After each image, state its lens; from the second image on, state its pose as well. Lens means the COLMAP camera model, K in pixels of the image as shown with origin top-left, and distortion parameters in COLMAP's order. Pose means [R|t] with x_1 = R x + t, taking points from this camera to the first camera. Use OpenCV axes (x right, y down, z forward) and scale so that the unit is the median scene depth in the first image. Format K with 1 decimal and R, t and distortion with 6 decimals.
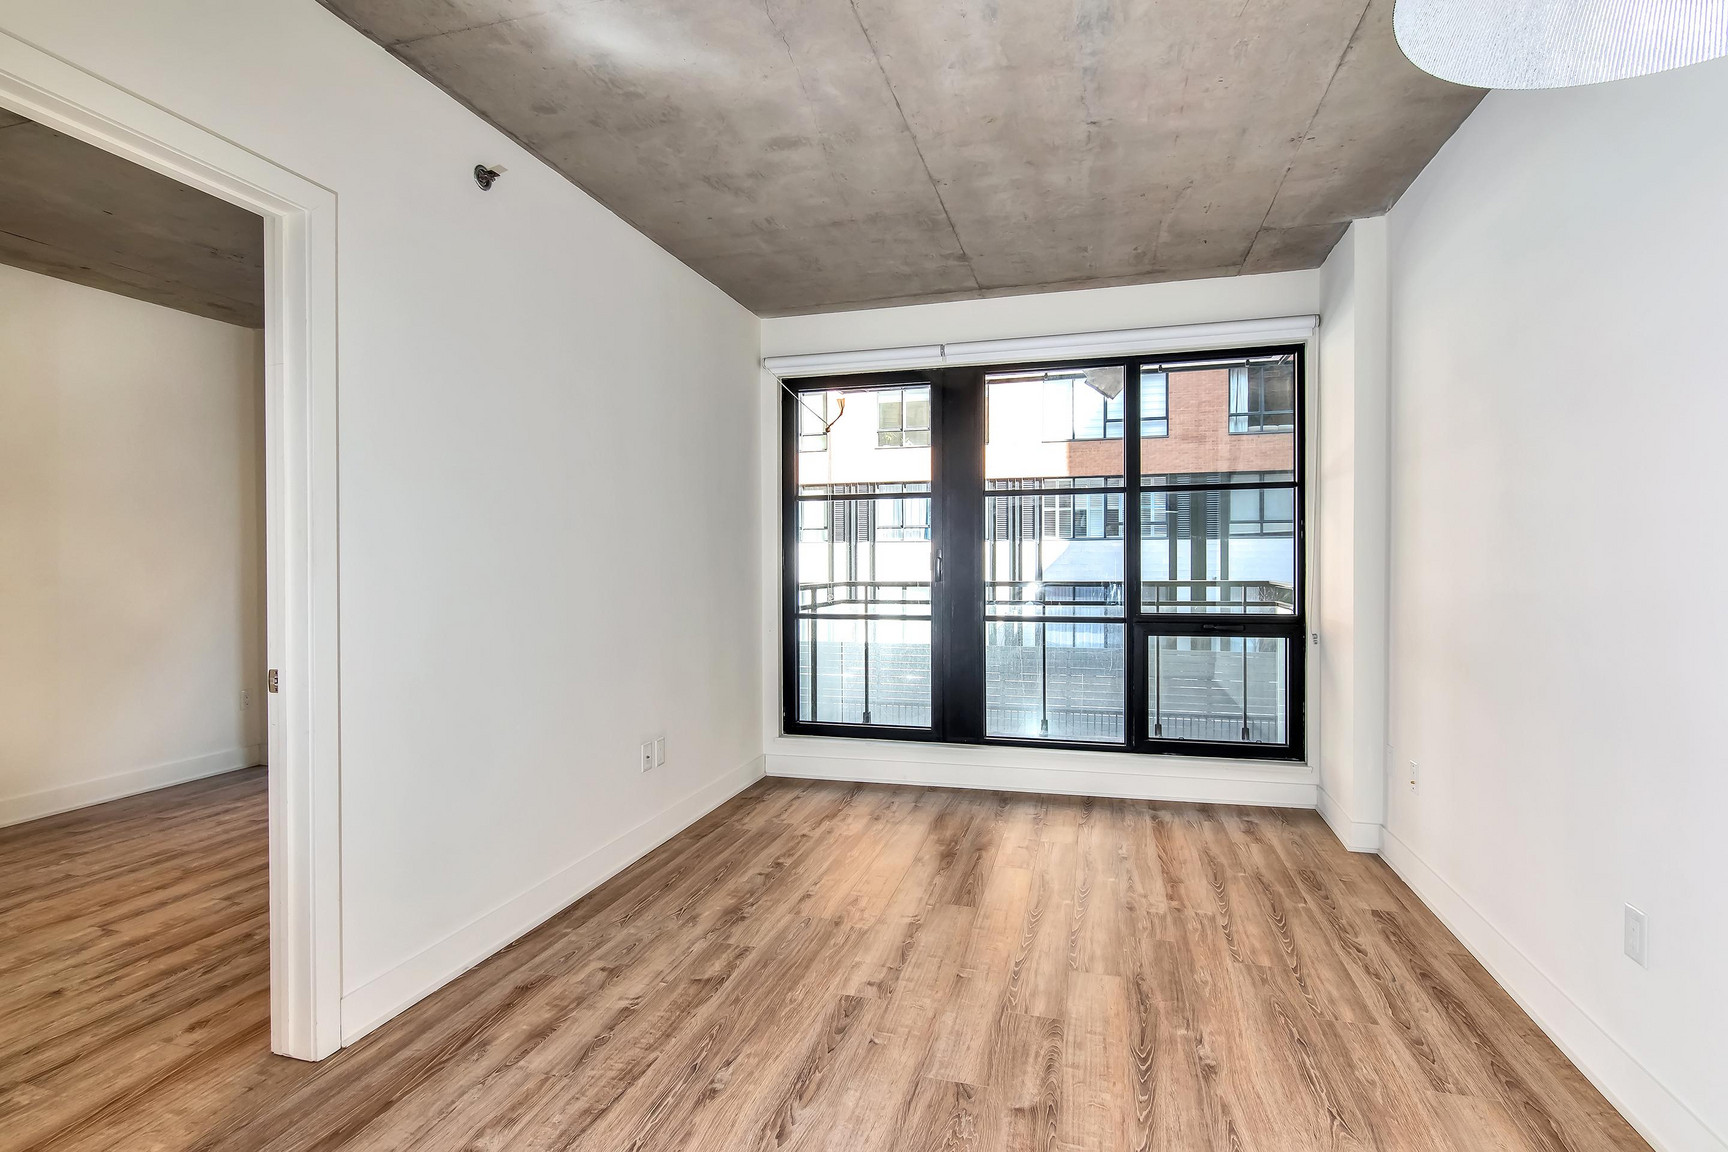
lens RADIAL K [[839.3, 0, 864.2], [0, 839.3, 573.3], [0, 0, 1]] dist [0.002772, -0.003649]
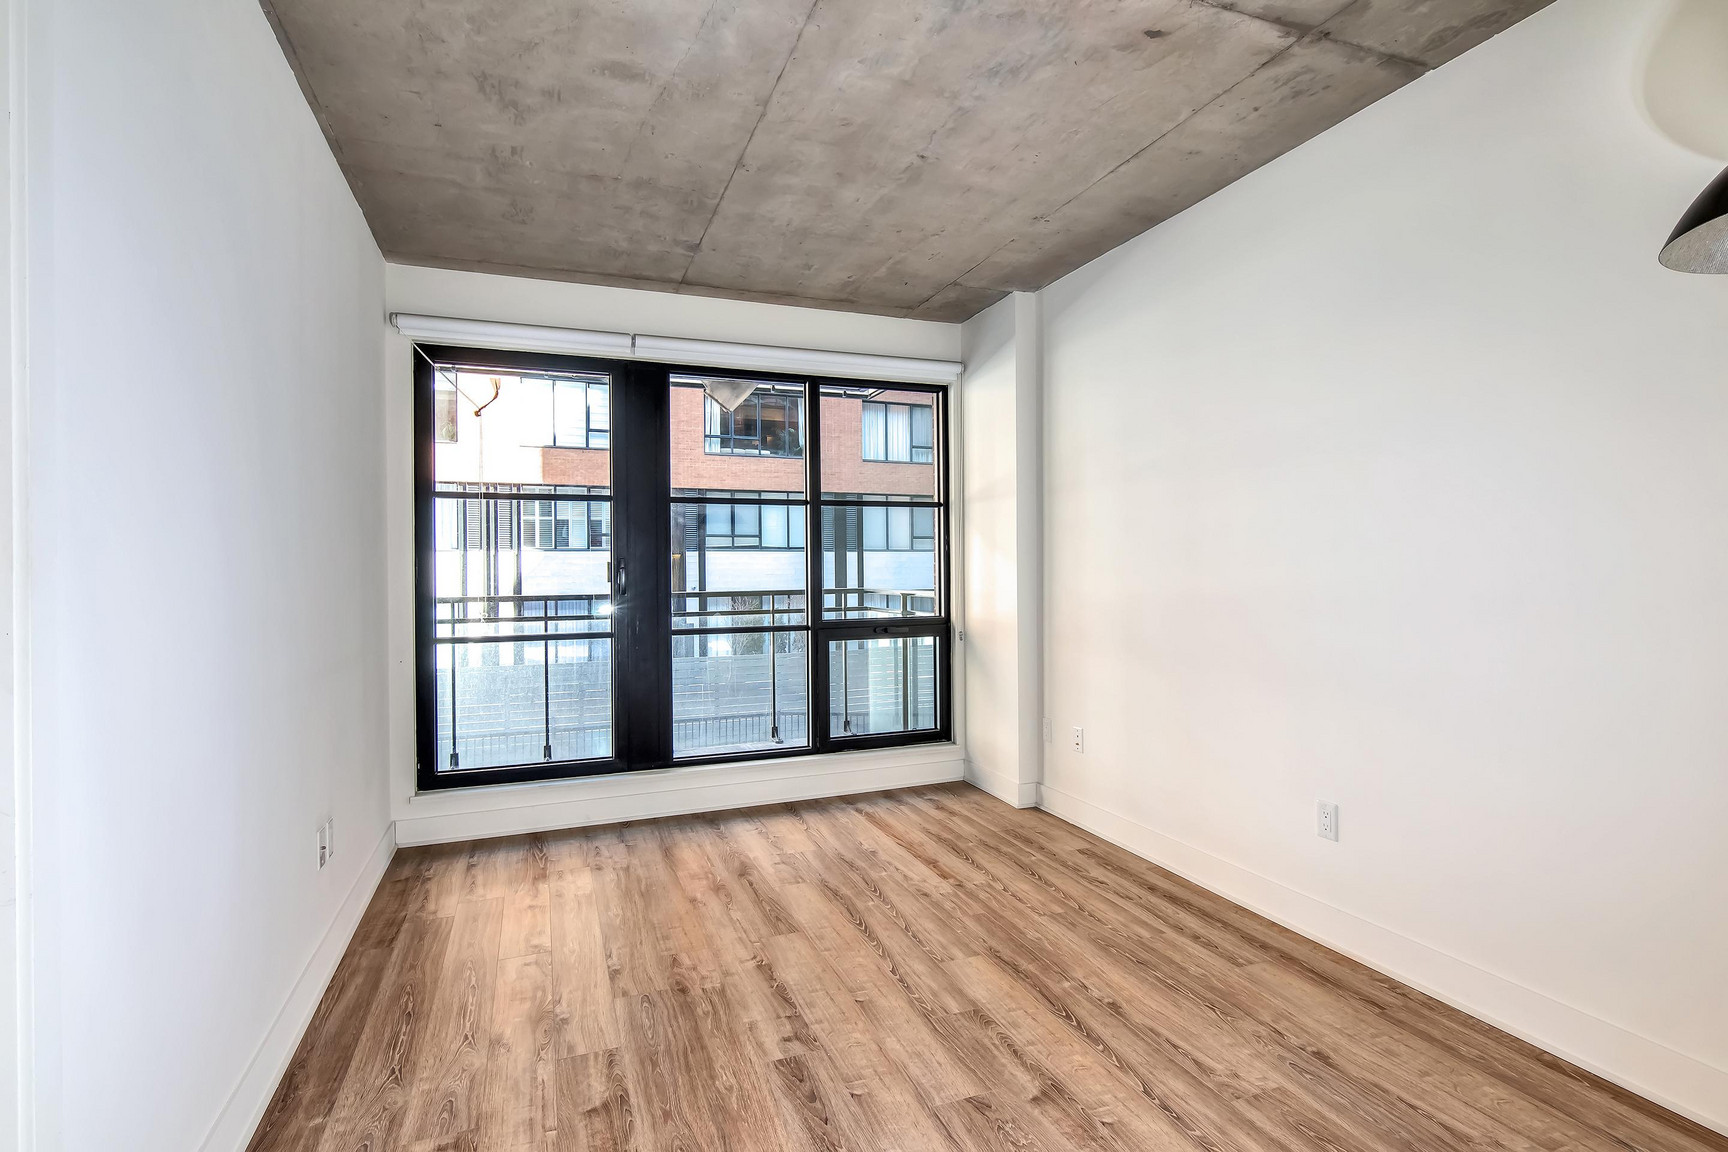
lens RADIAL K [[839.3, 0, 864.8], [0, 839.3, 573.3], [0, 0, 1]] dist [0.002772, -0.003649]
pose [[0.800882, -0.005498, 0.598797, -0.314874], [0.013909, 0.999859, -0.009422, -0.001073], [-0.598661, 0.015875, 0.800845, 0.150423]]
